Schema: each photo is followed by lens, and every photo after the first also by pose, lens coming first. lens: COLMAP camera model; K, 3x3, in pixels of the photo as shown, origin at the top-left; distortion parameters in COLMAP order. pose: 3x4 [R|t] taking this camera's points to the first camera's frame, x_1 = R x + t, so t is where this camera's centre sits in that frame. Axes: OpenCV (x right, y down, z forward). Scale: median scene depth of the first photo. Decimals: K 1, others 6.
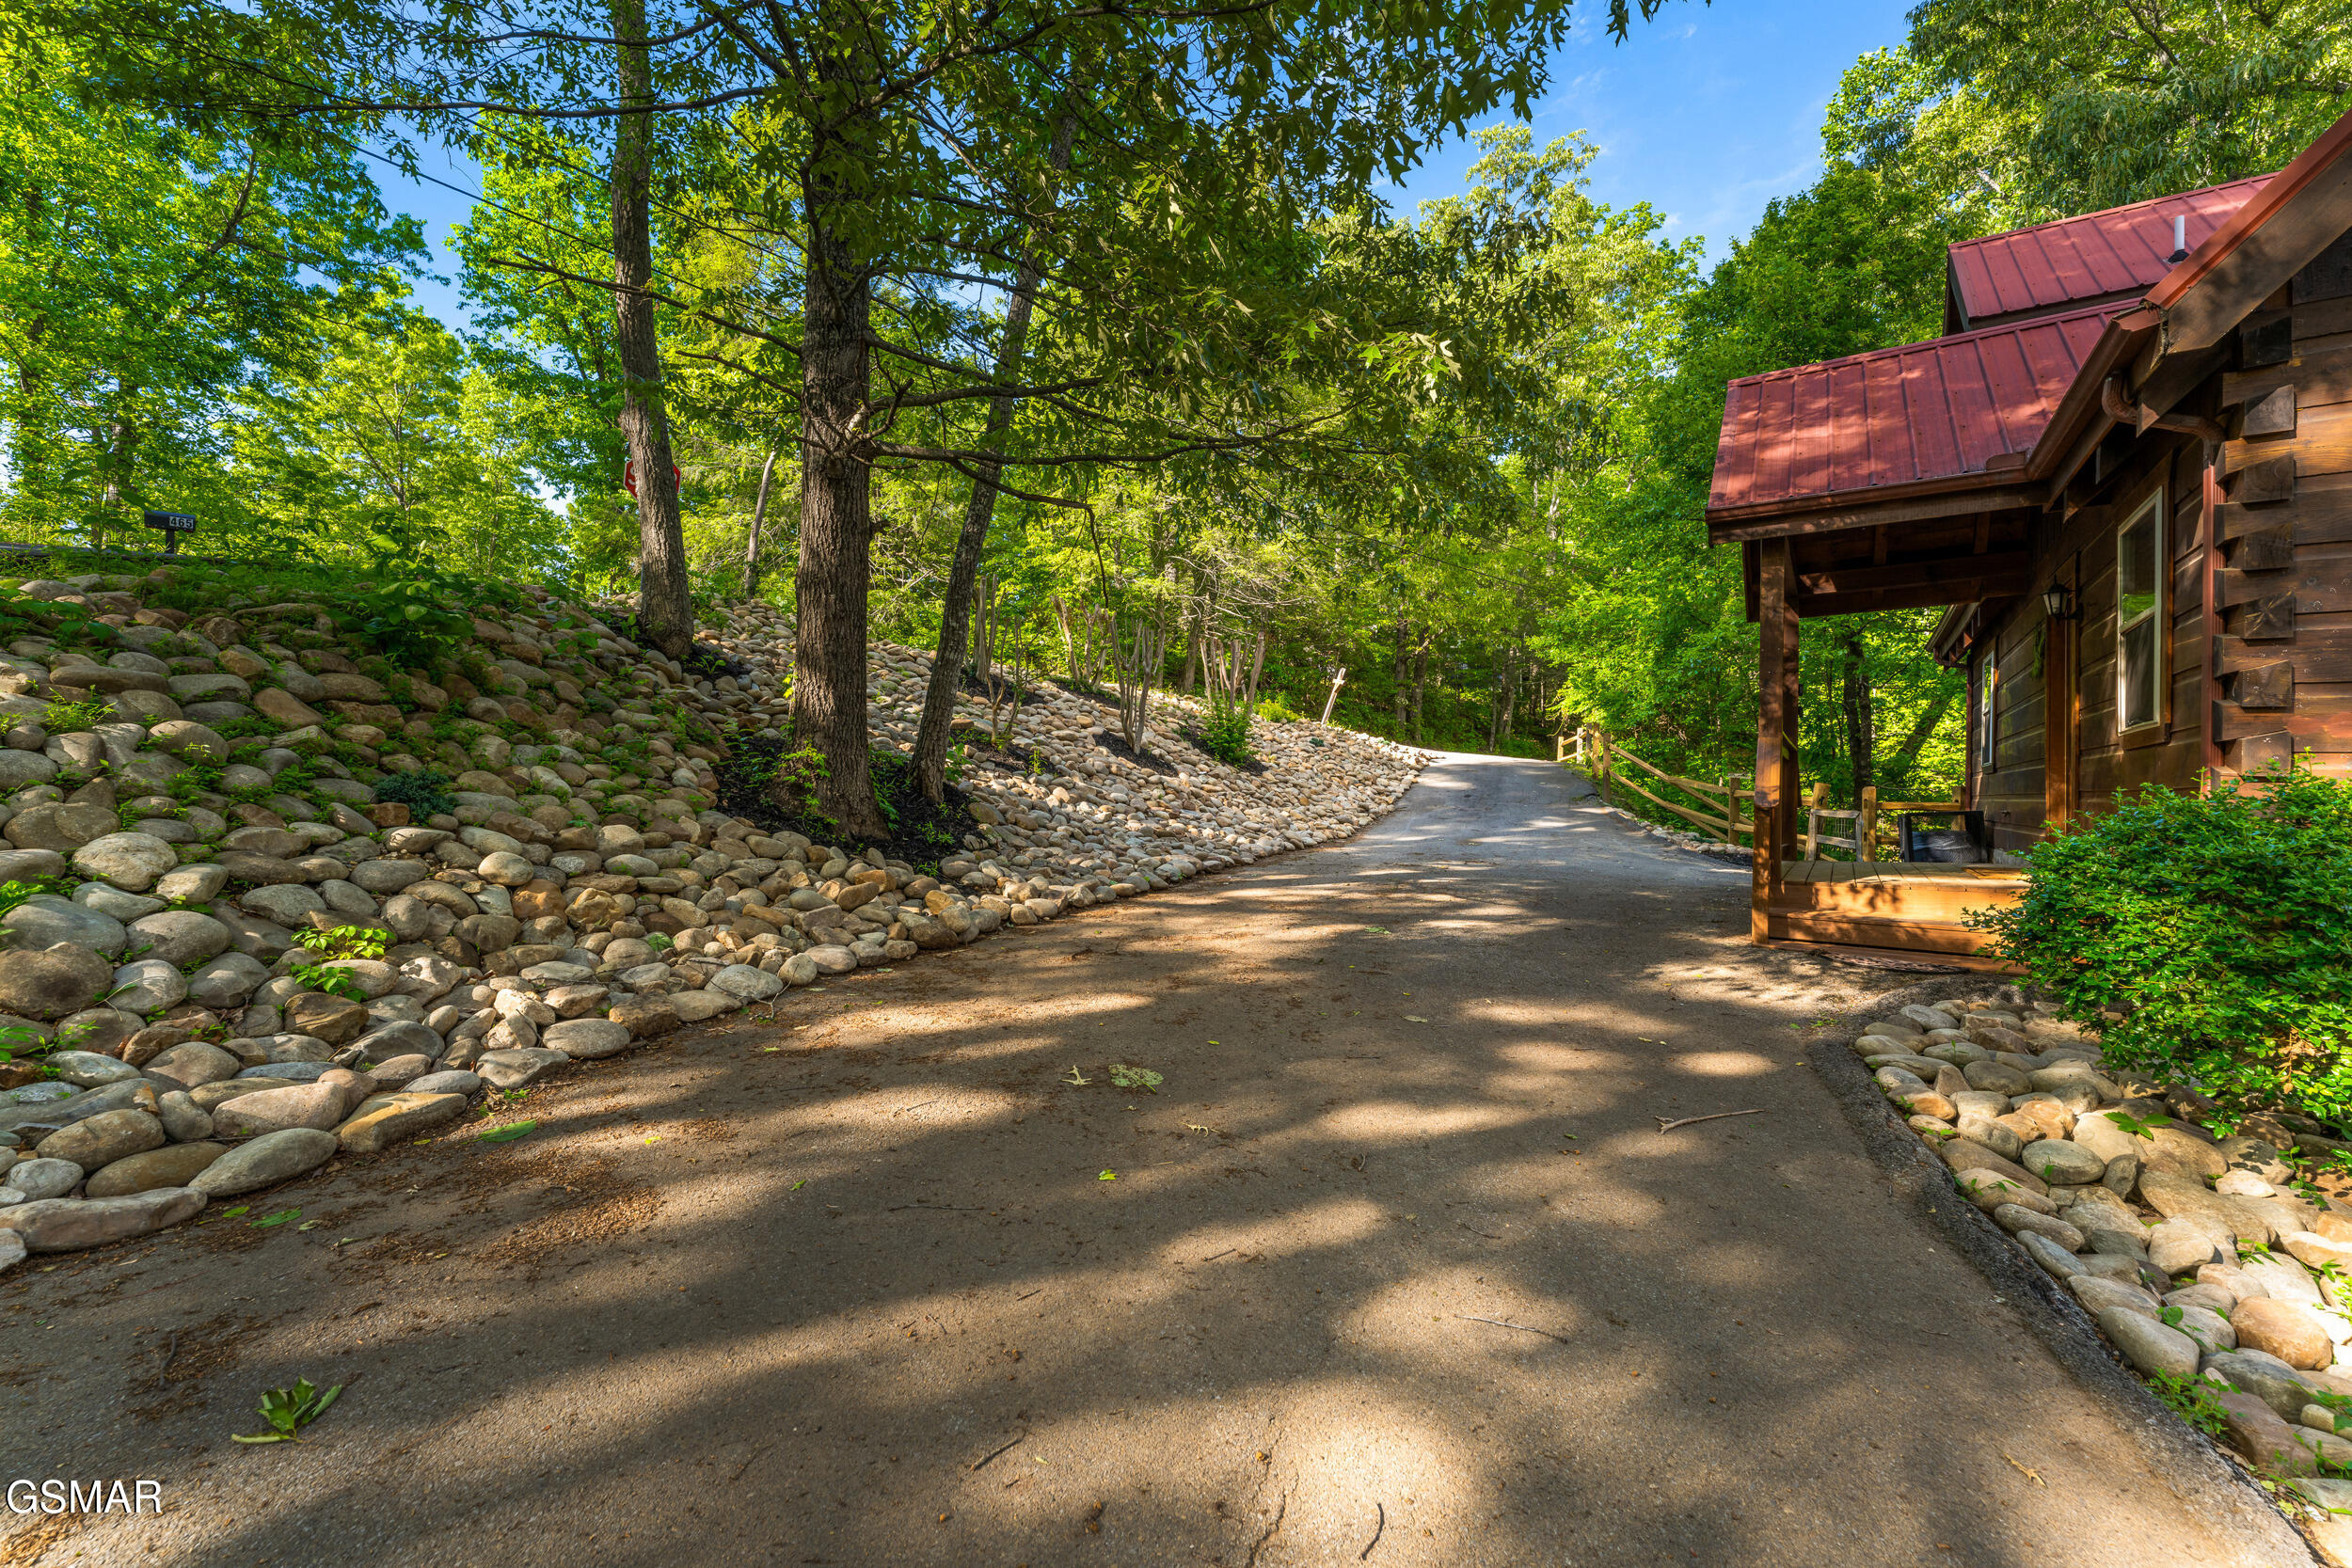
lens RADIAL K [[976.7, 0, 1186.0], [0, 976.7, 781.4], [0, 0, 1]] dist [-0.002993, 0.000109]
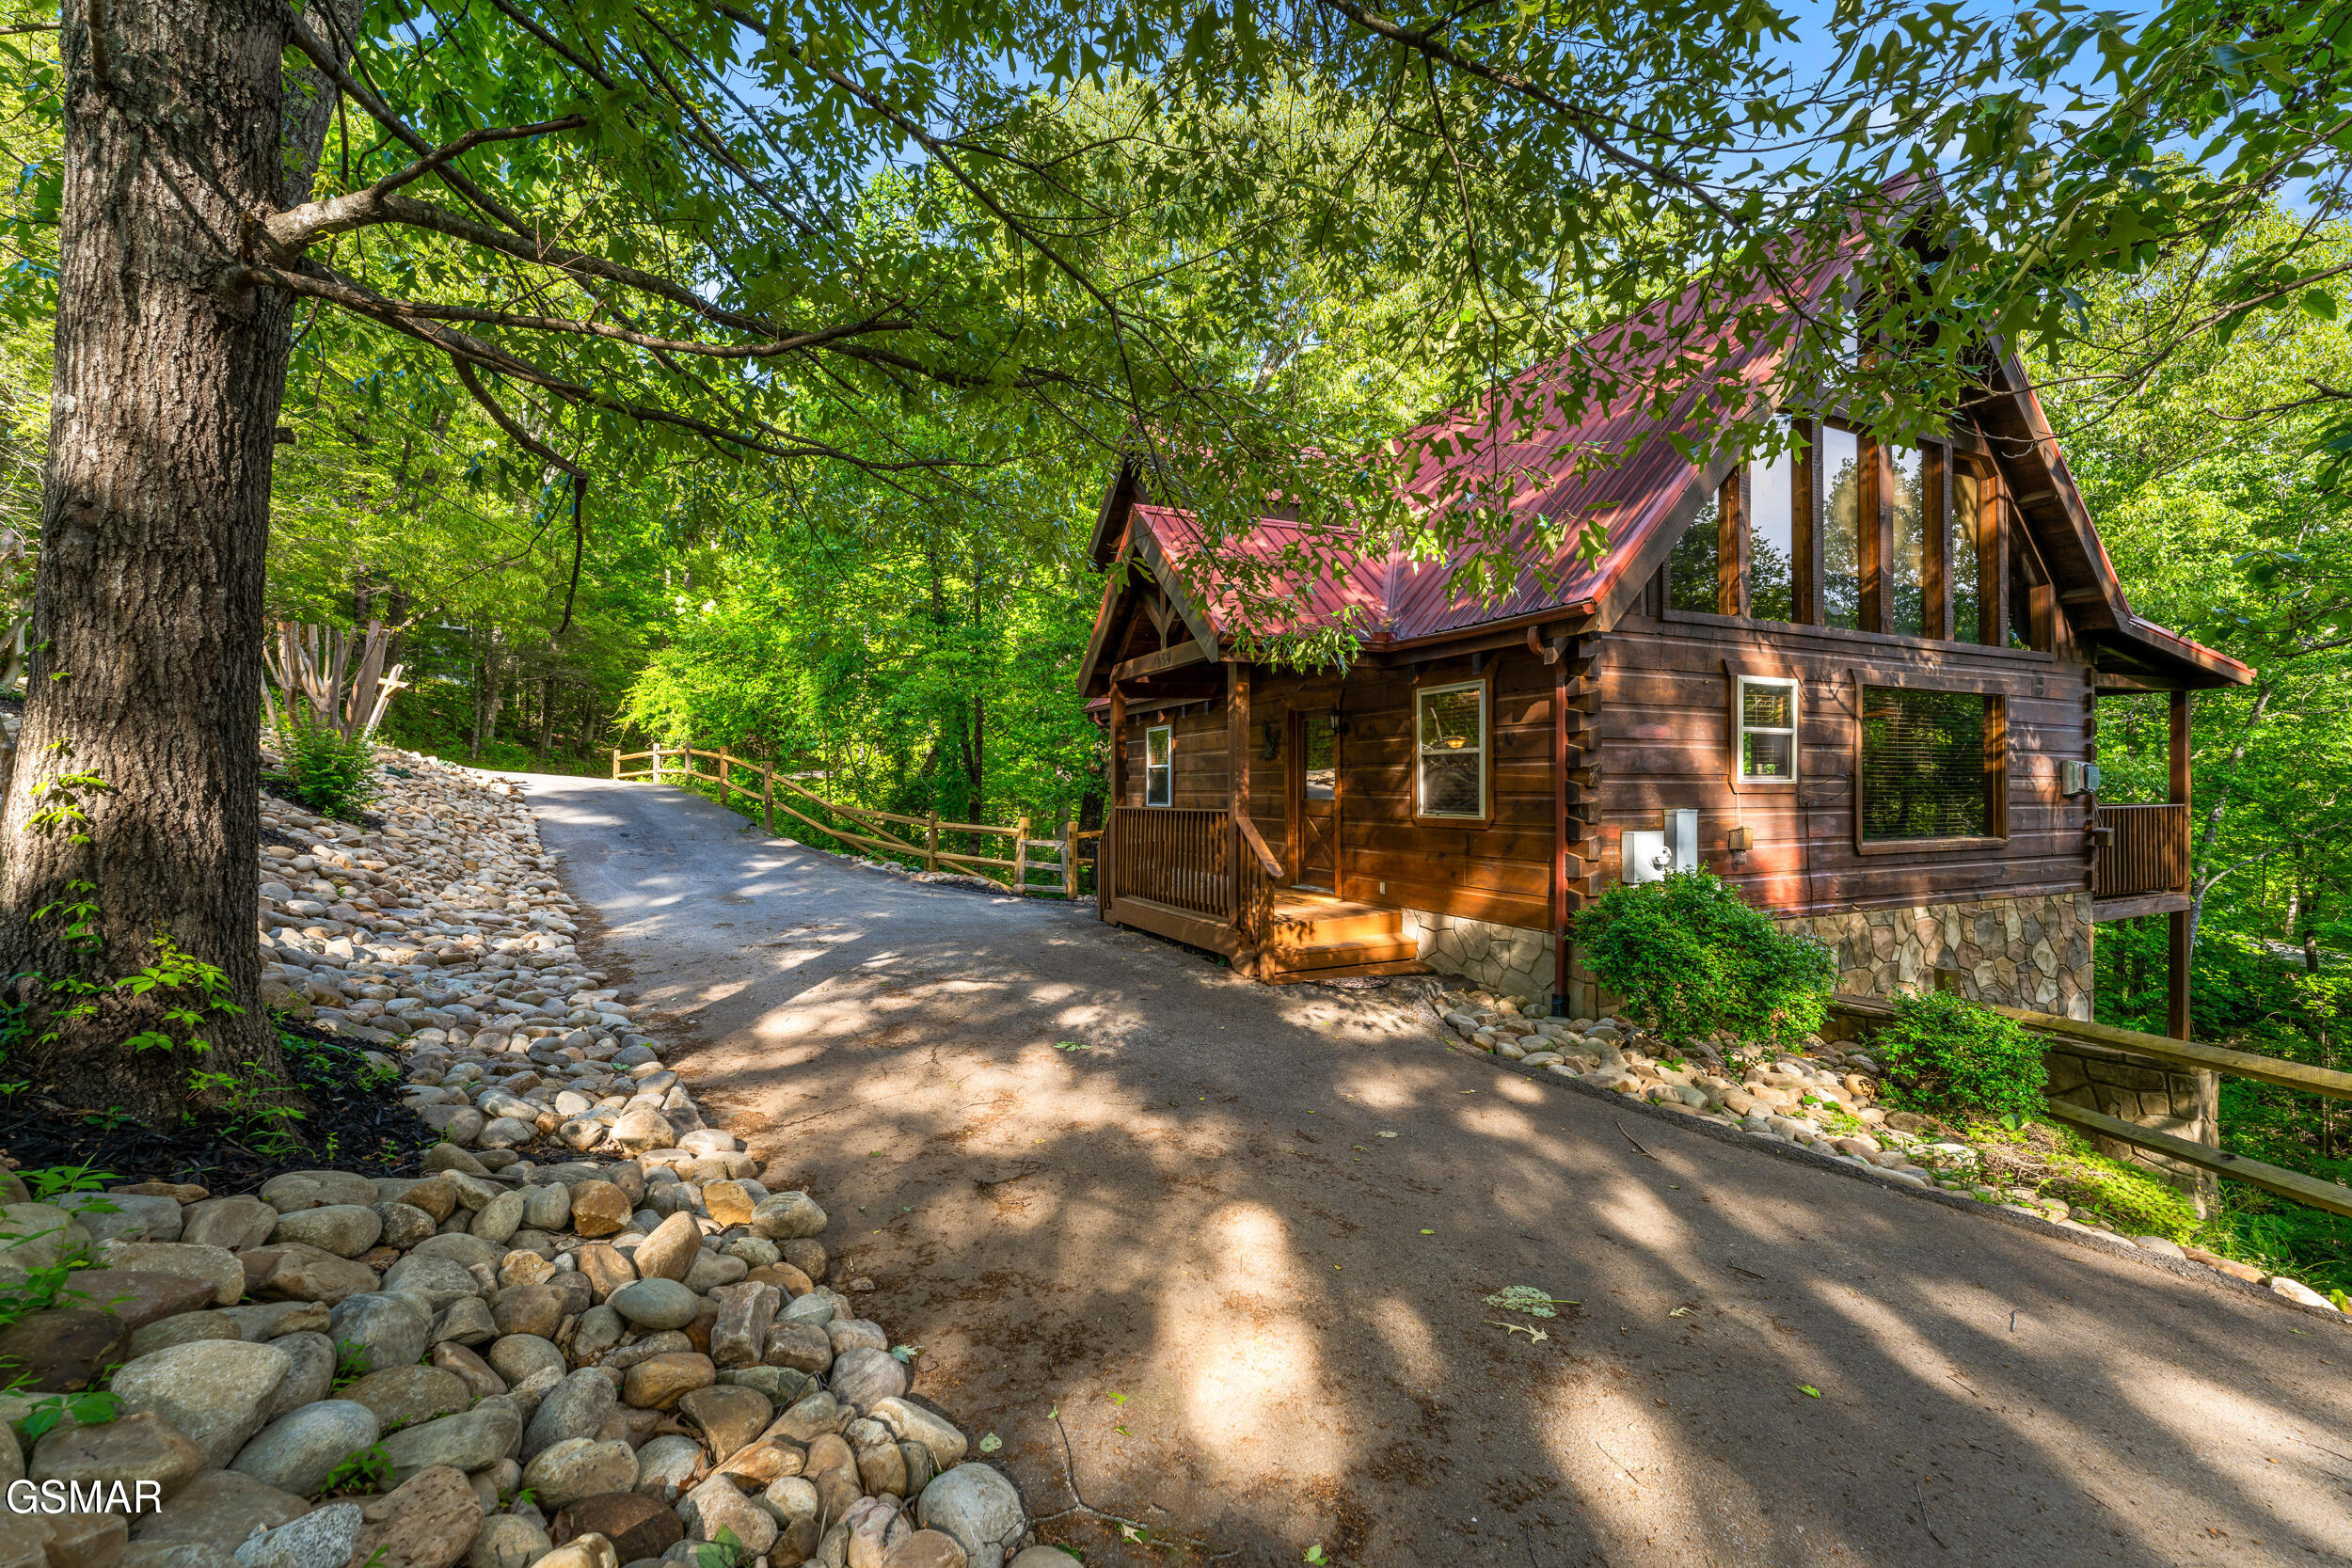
lens RADIAL K [[976.7, 0, 1187.1], [0, 976.7, 777.1], [0, 0, 1]] dist [-0.002993, 0.000109]
pose [[0.471156, -0.018575, 0.881854, -1.125155], [0.007471, 0.999826, 0.017069, -0.239846], [-0.882018, -0.001454, 0.471213, 0.912643]]
